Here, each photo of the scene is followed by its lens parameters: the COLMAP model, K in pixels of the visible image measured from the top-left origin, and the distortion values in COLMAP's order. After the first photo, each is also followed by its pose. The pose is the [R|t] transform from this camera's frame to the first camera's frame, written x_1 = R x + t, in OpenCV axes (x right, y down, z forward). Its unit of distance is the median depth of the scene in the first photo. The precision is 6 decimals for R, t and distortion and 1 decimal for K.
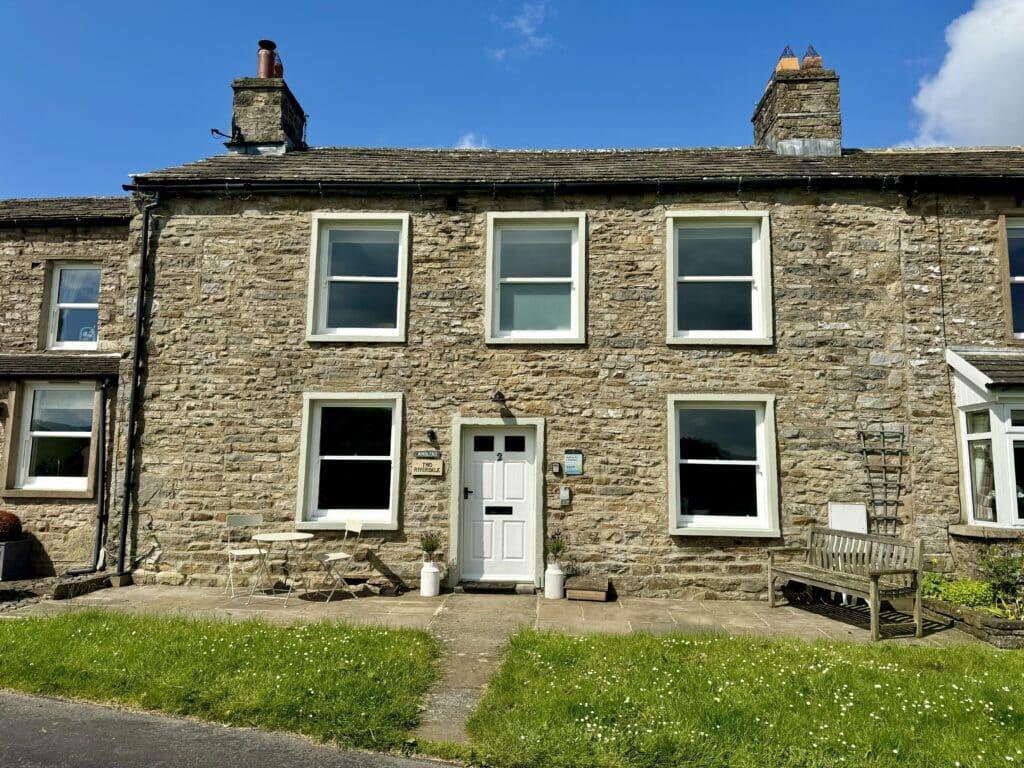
lens RADIAL K [[711.4, 0, 520.4], [0, 711.4, 382.1], [0, 0, 1]] dist [0.027350, -0.044795]
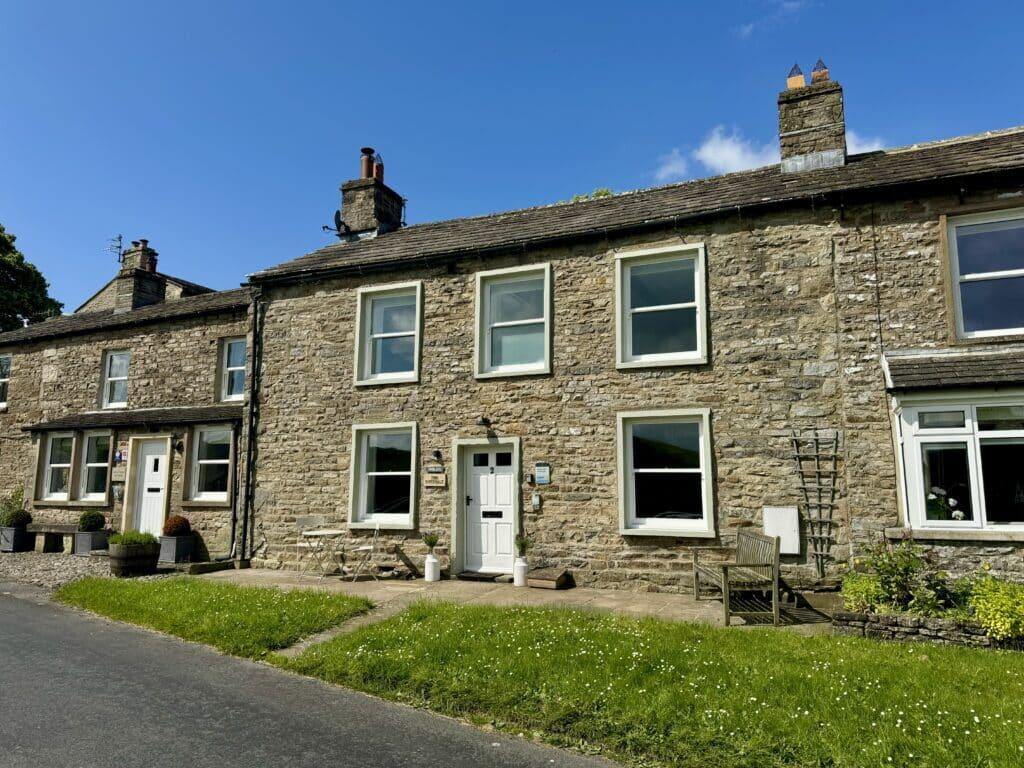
lens RADIAL K [[711.4, 0, 510.7], [0, 711.4, 378.4], [0, 0, 1]] dist [0.027350, -0.044795]
pose [[0.934205, -0.067589, -0.350275, 0.444620], [0.056291, 0.997516, -0.042349, 0.000840], [0.352267, 0.019845, 0.935689, -0.137704]]
